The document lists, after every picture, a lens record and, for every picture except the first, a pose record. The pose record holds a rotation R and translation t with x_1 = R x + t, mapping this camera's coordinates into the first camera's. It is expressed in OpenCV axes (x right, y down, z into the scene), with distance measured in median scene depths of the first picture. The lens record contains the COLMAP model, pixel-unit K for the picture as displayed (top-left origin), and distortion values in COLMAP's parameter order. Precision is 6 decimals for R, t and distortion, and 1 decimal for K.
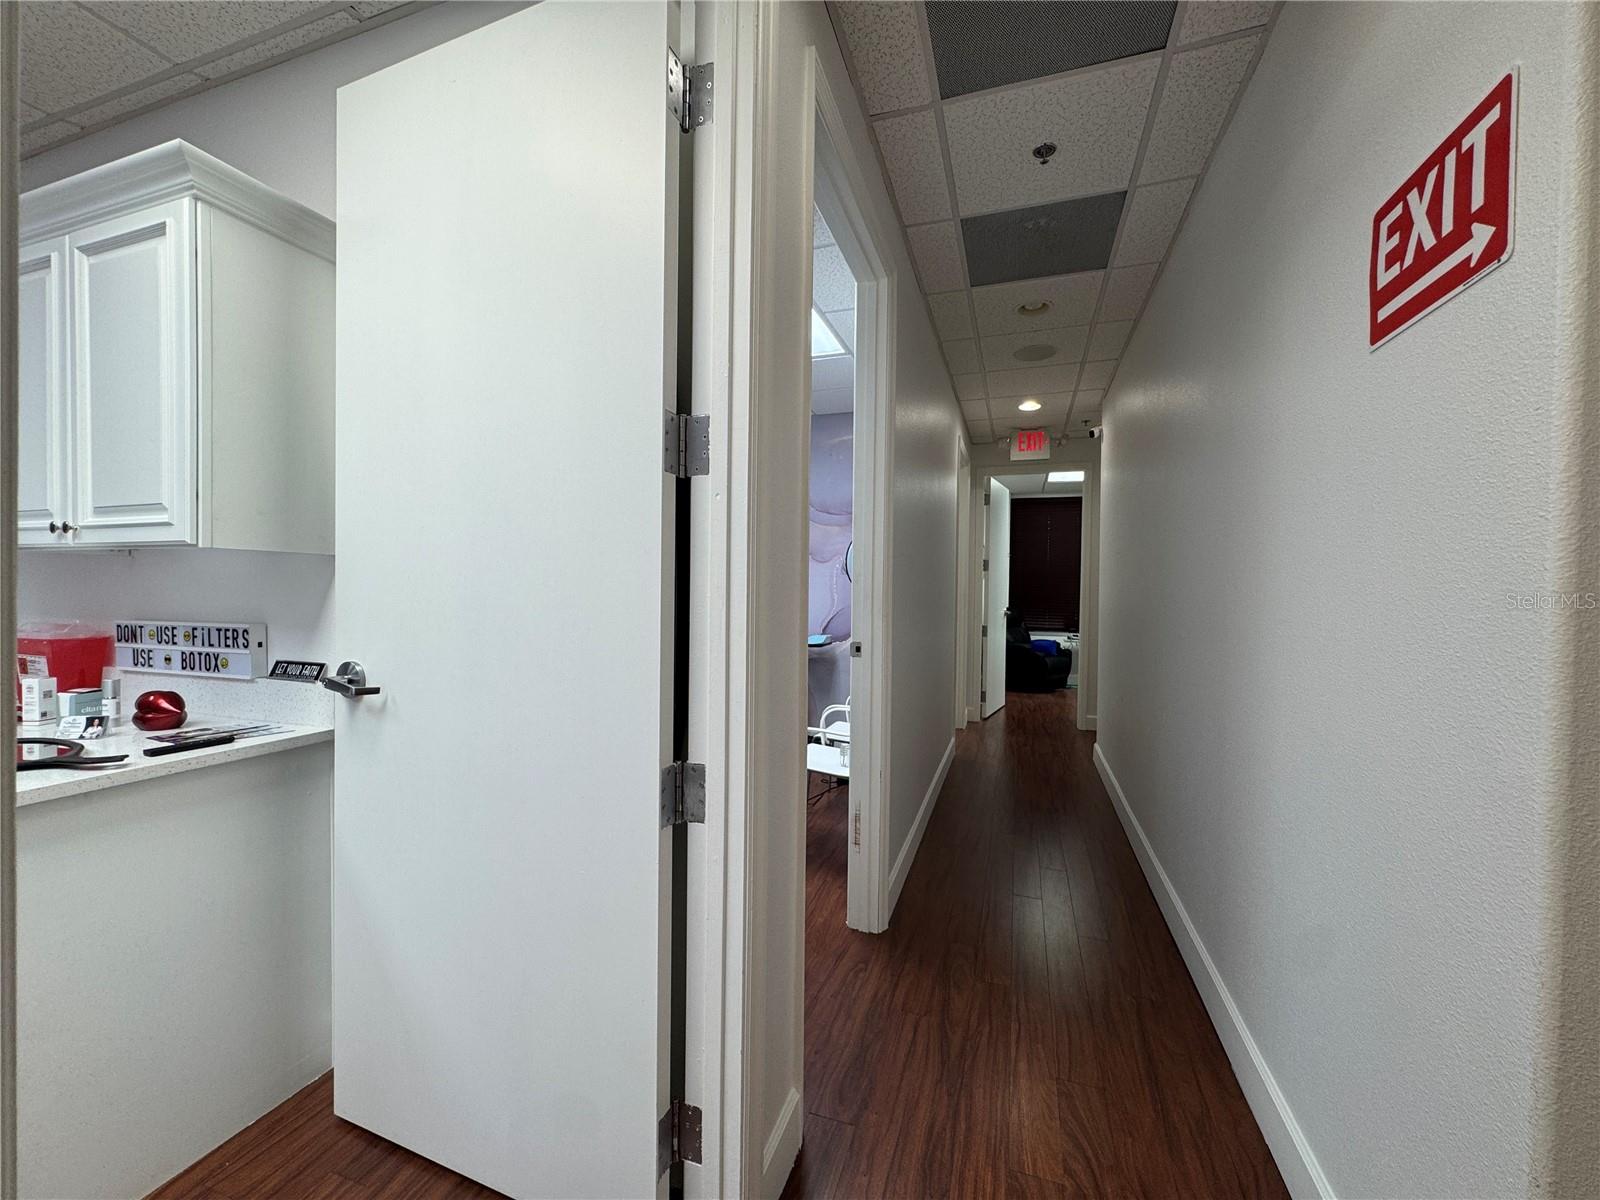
lens RADIAL K [[638.5, 0, 797.9], [0, 638.5, 600.3], [0, 0, 1]] dist [-0.003215, -0.000547]
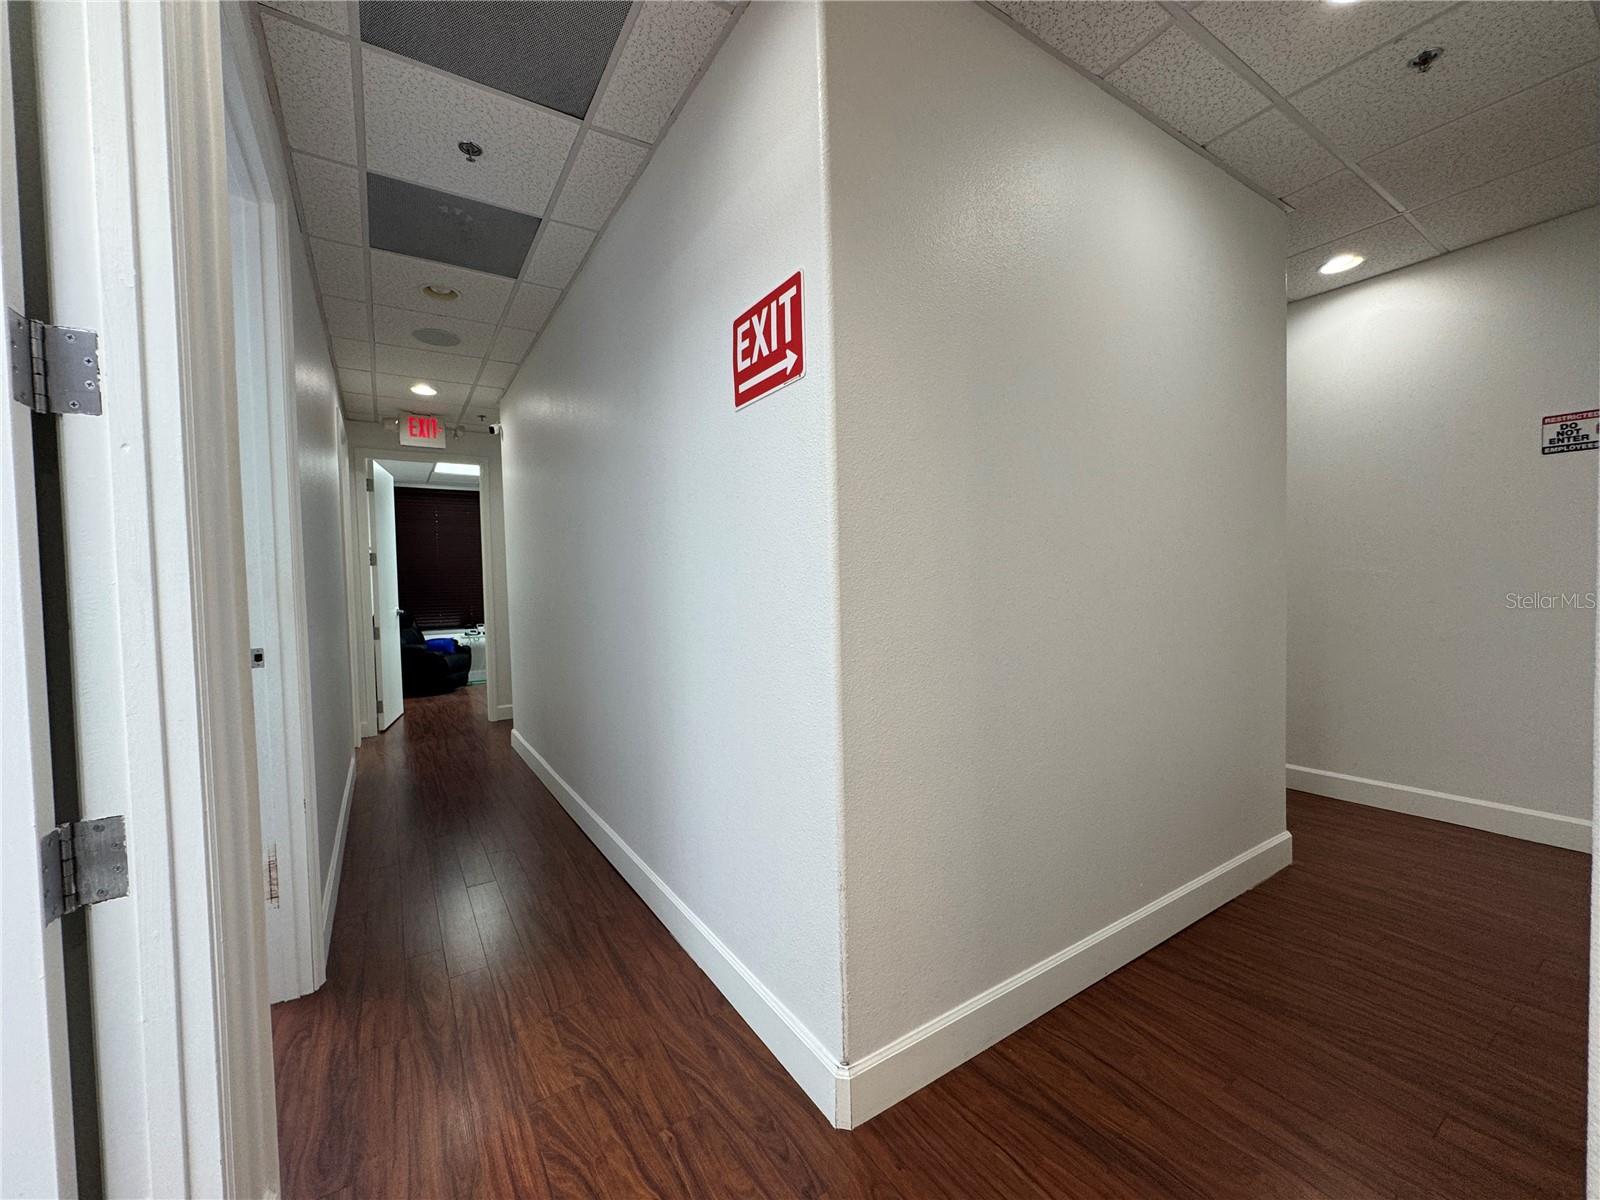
lens RADIAL K [[638.5, 0, 799.7], [0, 638.5, 600.0], [0, 0, 1]] dist [-0.003215, -0.000547]
pose [[0.614088, -0.051229, 0.787573, -0.130271], [0.047802, 0.998473, 0.027674, 0.016596], [-0.787788, 0.020653, 0.615600, -0.033363]]
